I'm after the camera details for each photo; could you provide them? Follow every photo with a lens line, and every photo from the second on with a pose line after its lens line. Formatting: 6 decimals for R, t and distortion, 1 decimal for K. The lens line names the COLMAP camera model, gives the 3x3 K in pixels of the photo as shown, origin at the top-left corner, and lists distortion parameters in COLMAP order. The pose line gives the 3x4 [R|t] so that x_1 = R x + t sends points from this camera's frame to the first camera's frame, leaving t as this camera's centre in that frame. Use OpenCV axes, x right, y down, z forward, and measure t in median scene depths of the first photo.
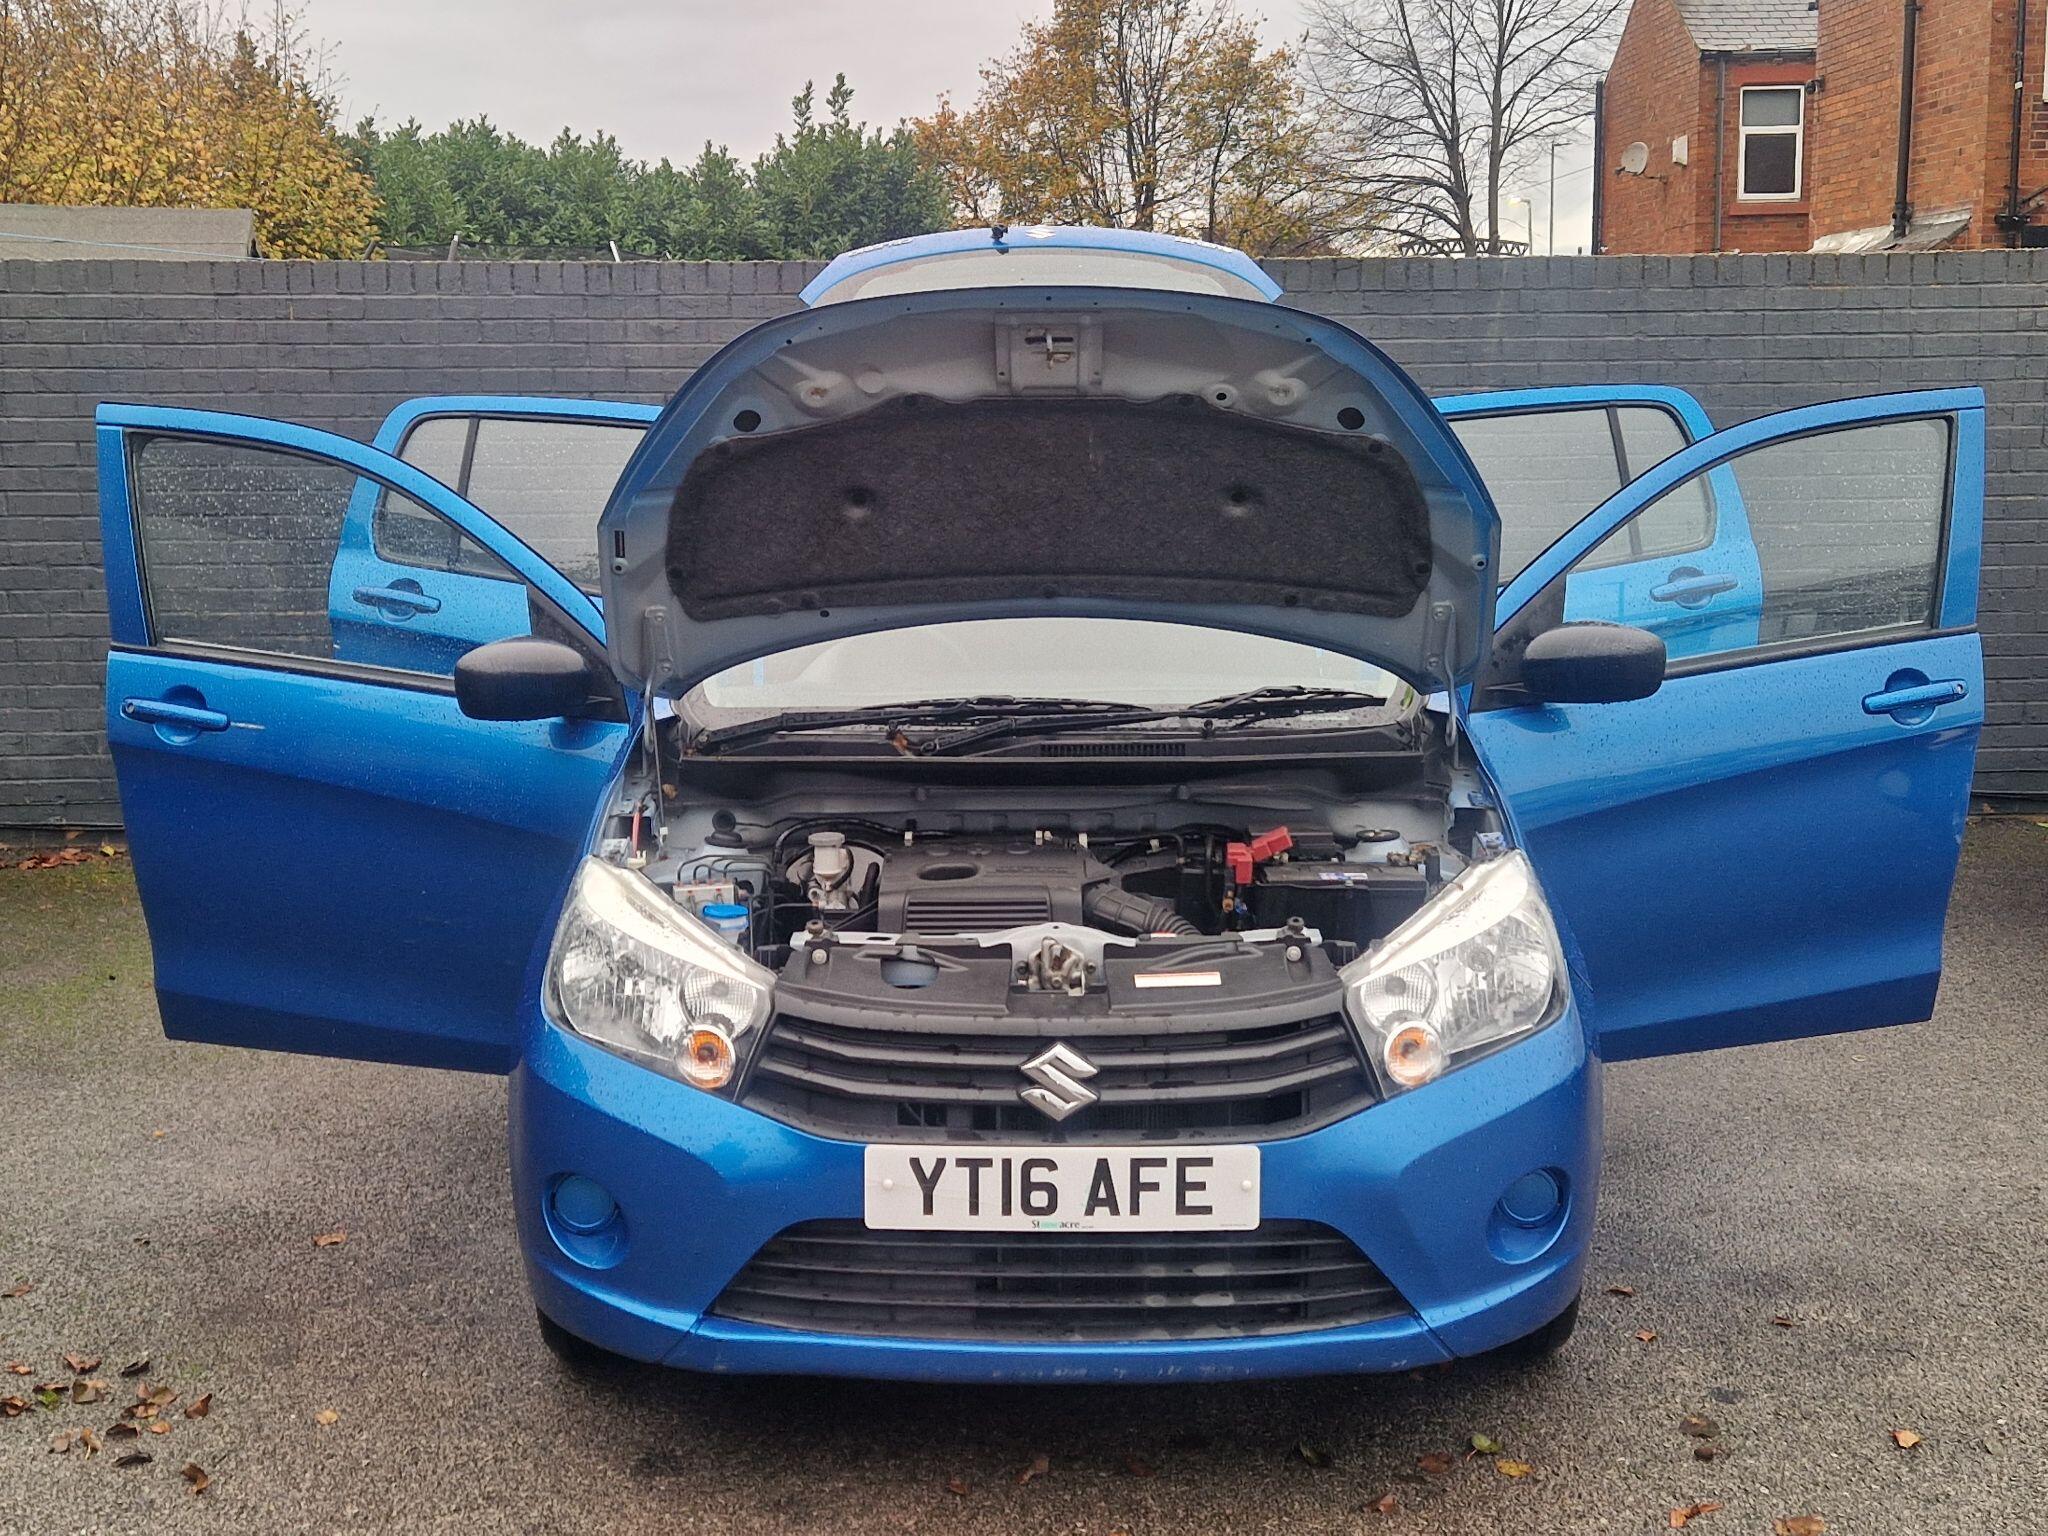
lens RADIAL K [[2523.4, 0, 1070.5], [0, 2523.4, 732.3], [0, 0, 1]] dist [0.082389, -0.061934]
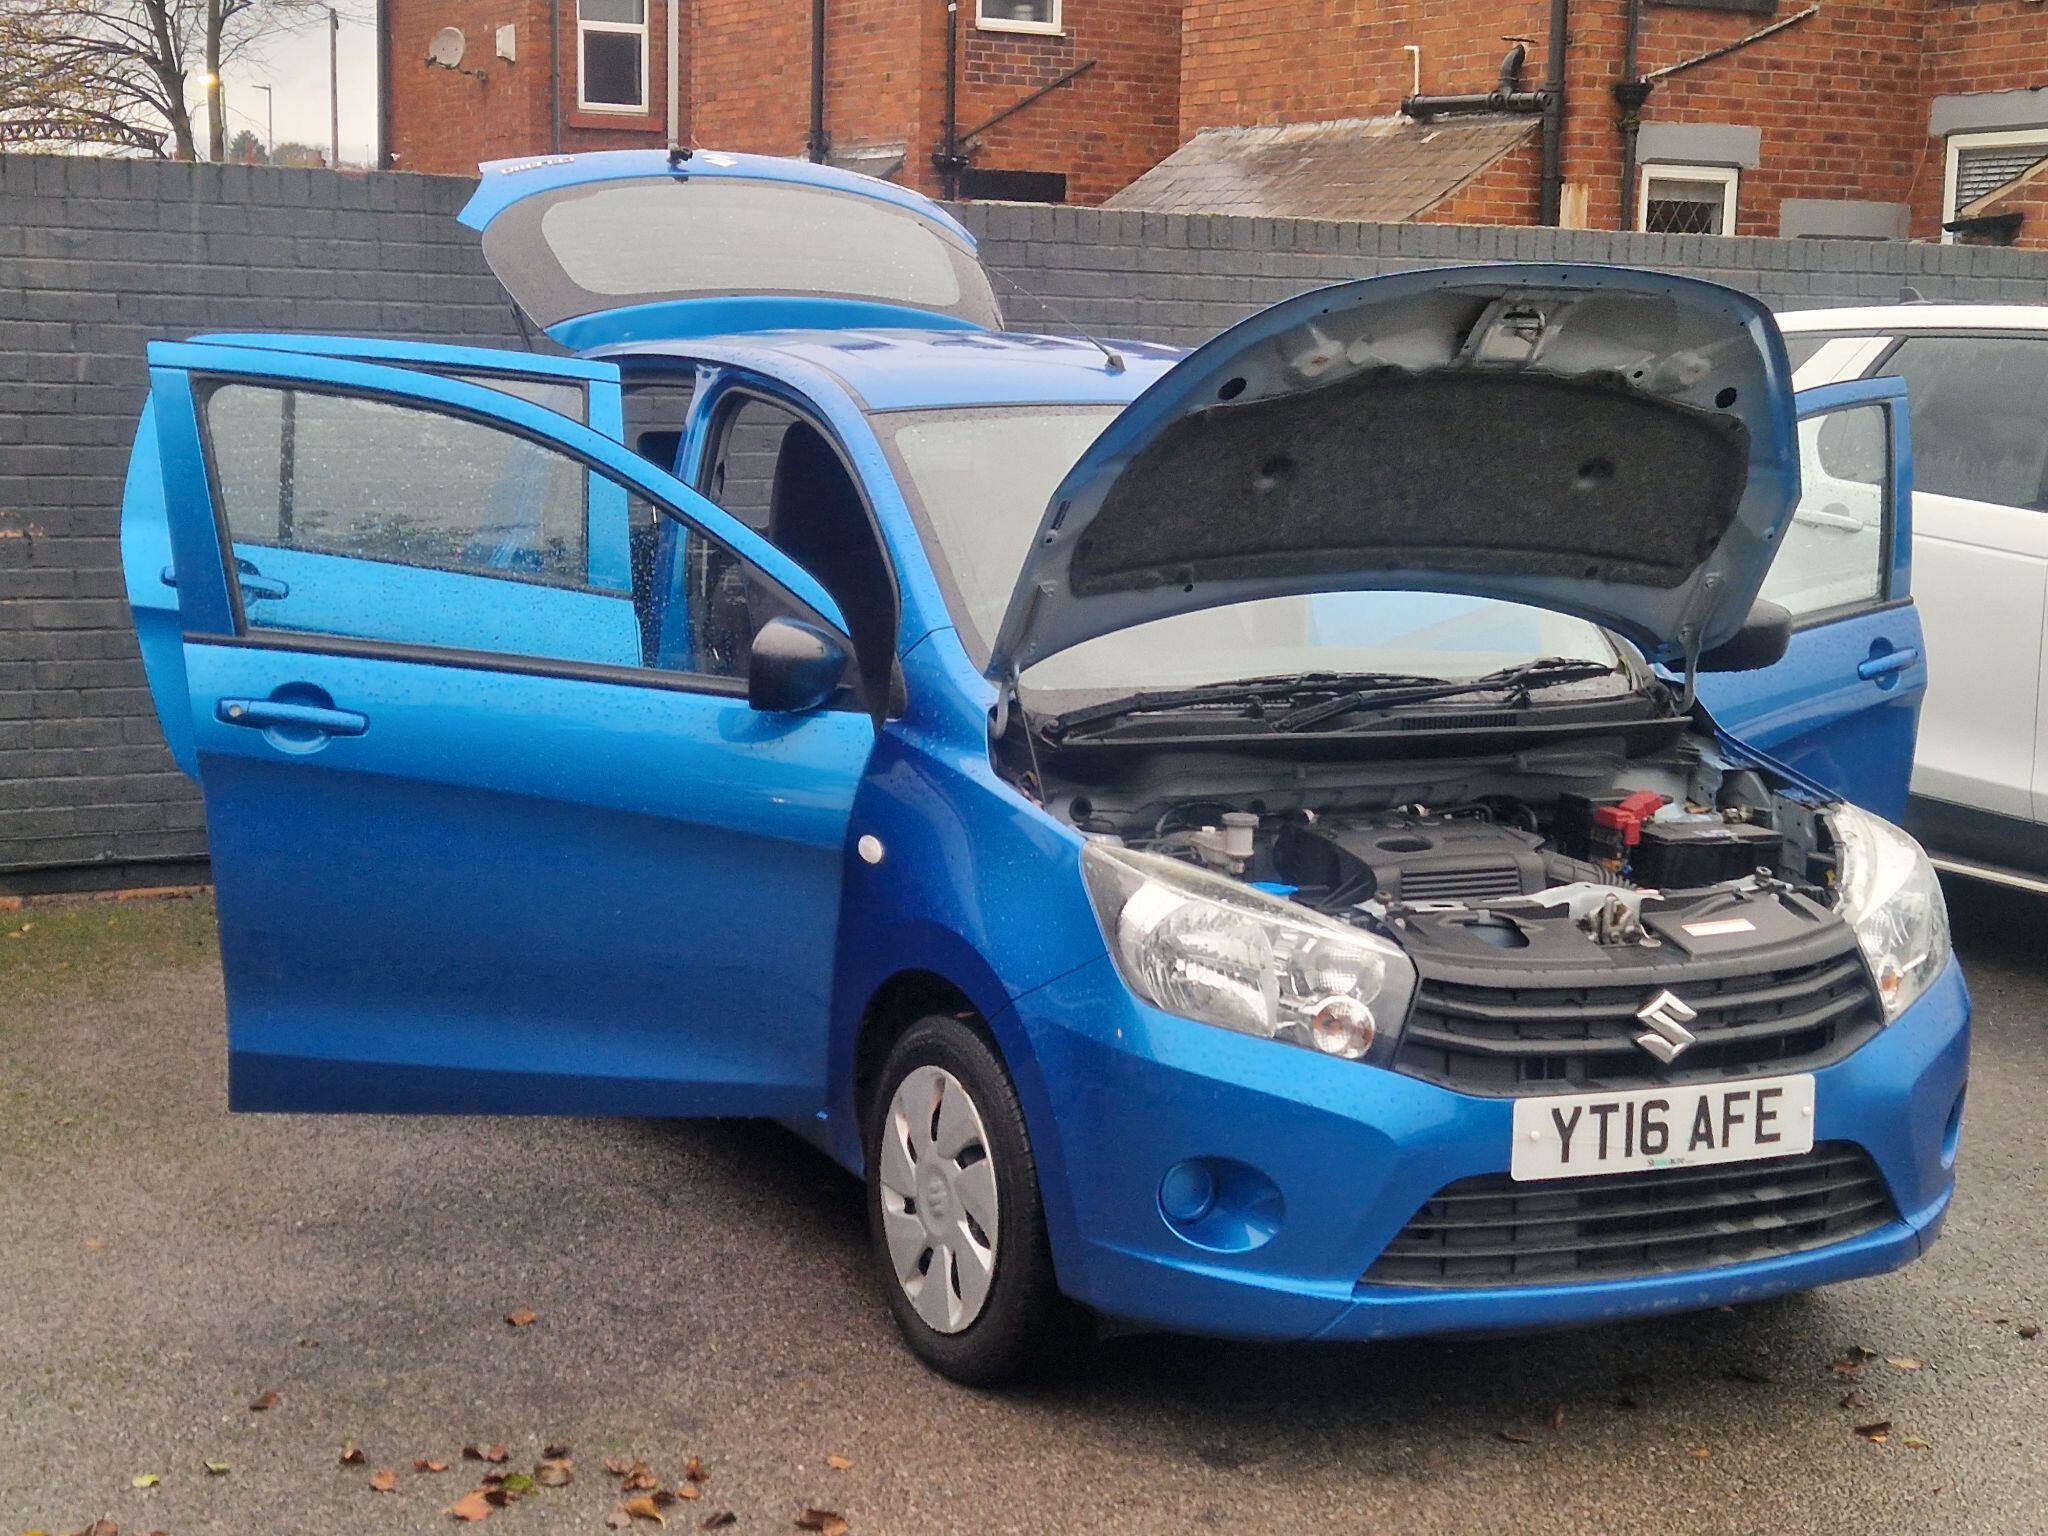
lens RADIAL K [[3210.1, 0, 1090.5], [0, 3210.1, 803.0], [0, 0, 1]] dist [0.080763, -0.063203]
pose [[0.890804, -0.034758, 0.453057, -0.810421], [0.029741, 0.999392, 0.018194, 0.013411], [-0.453414, -0.002733, 0.891296, -0.085519]]
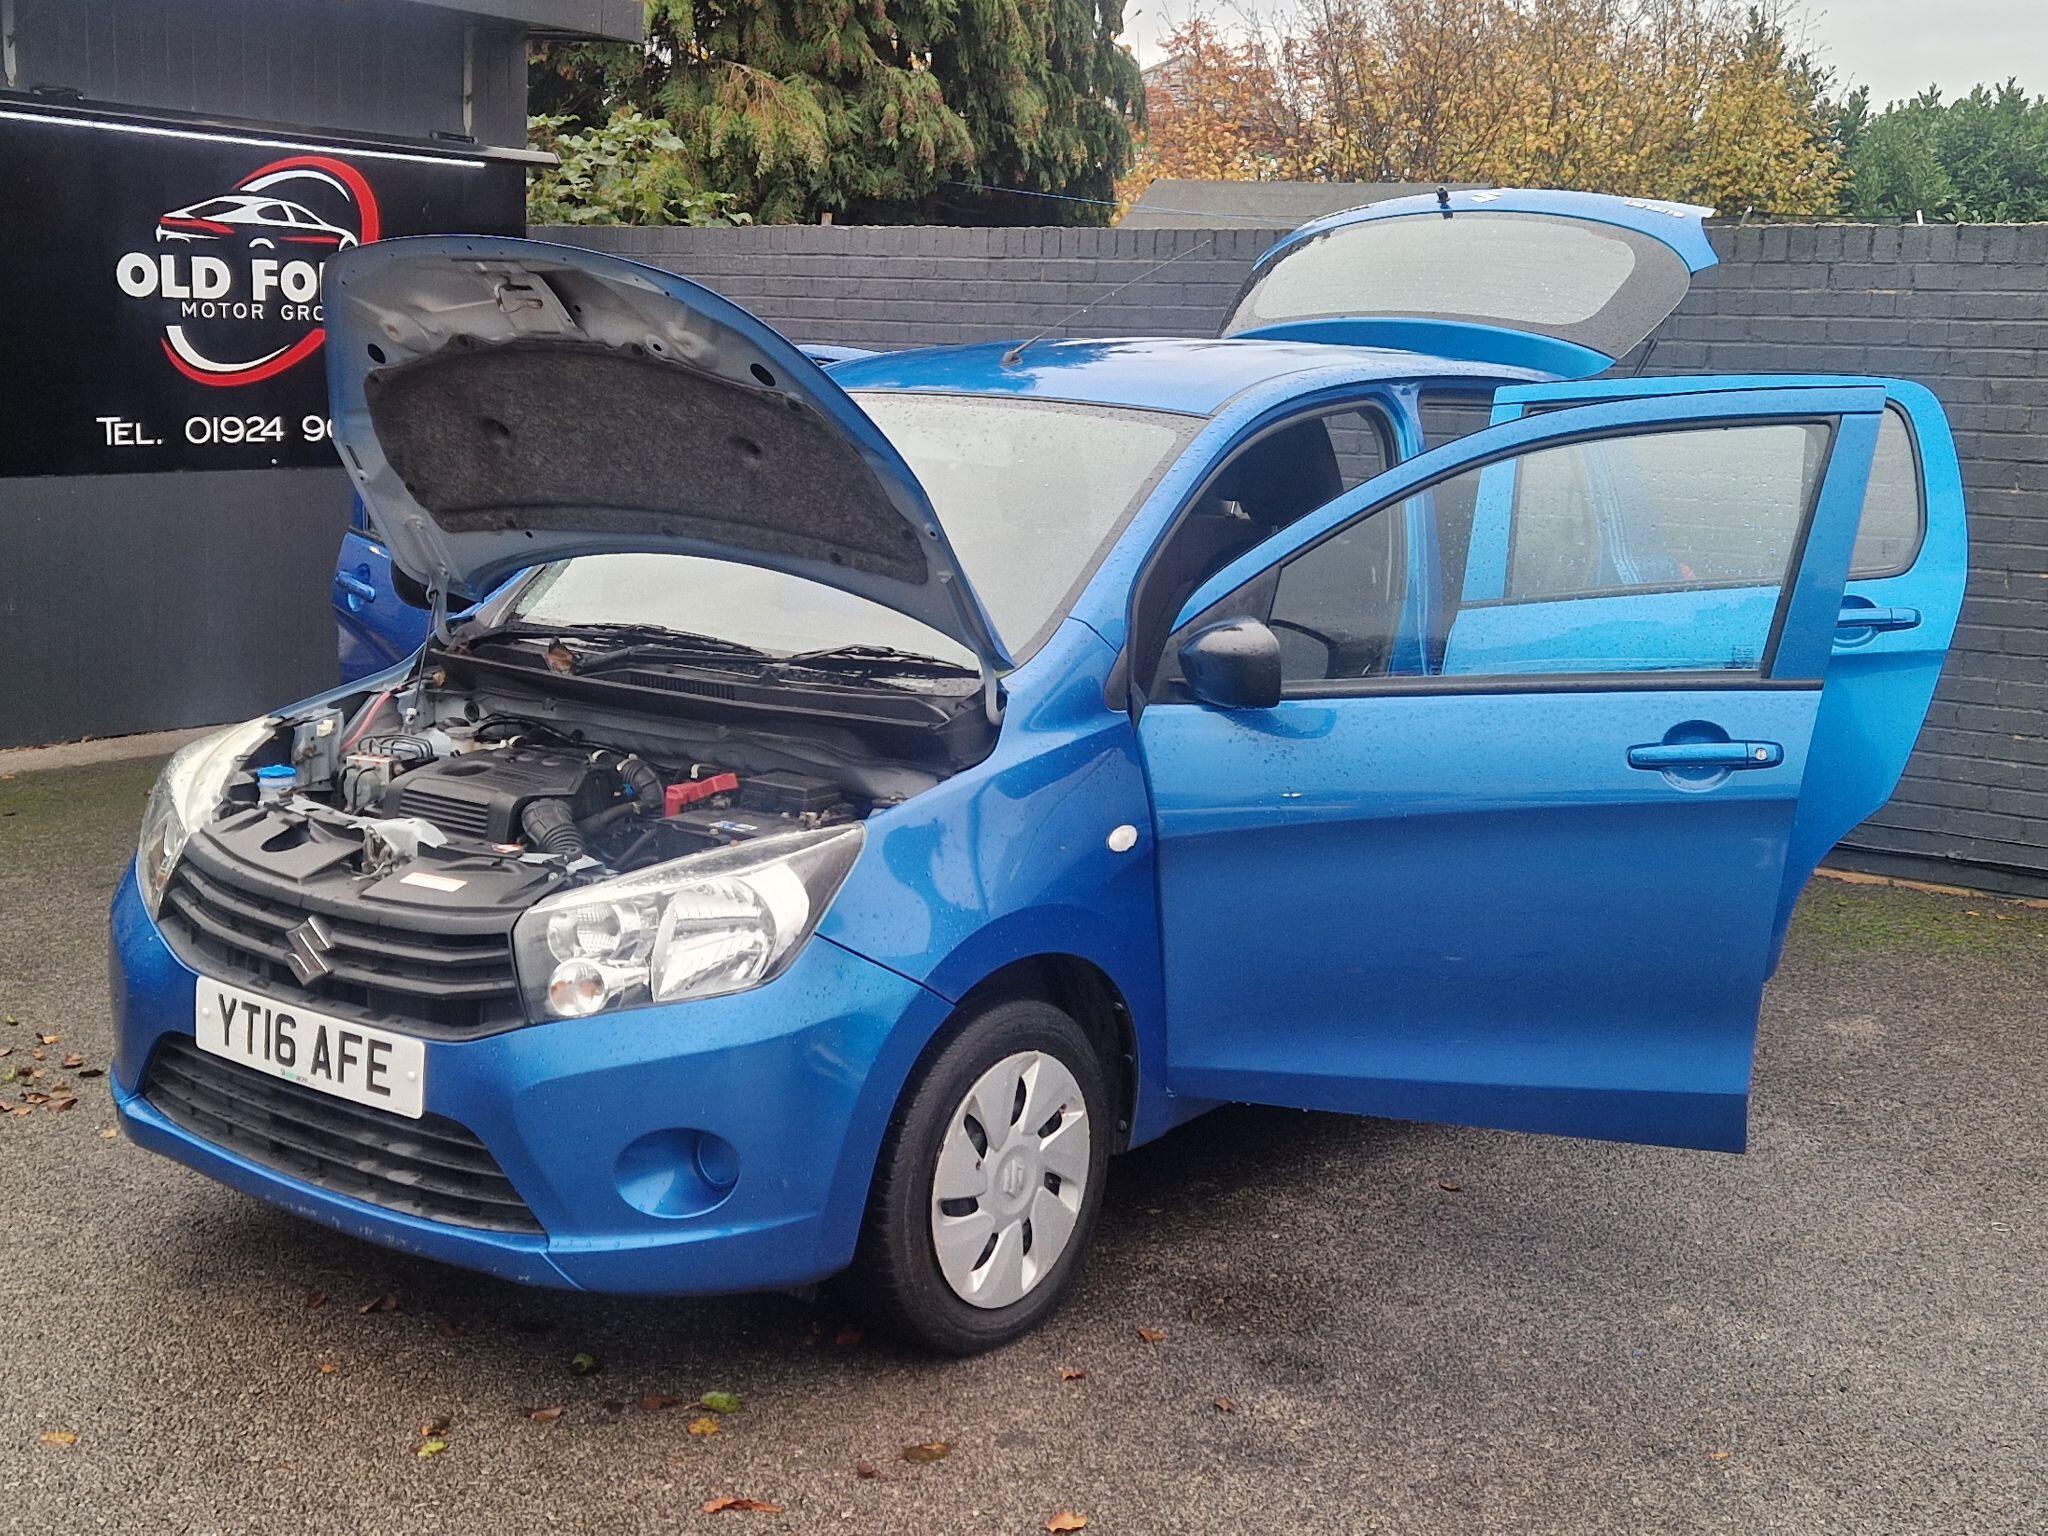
lens RADIAL K [[2523.4, 0, 1070.5], [0, 2523.4, 732.3], [0, 0, 1]] dist [0.082389, -0.061934]
pose [[0.797398, 0.124042, -0.590567, 0.902289], [-0.118073, 0.991801, 0.048891, -0.051538], [0.591789, 0.030745, 0.805506, 0.286665]]
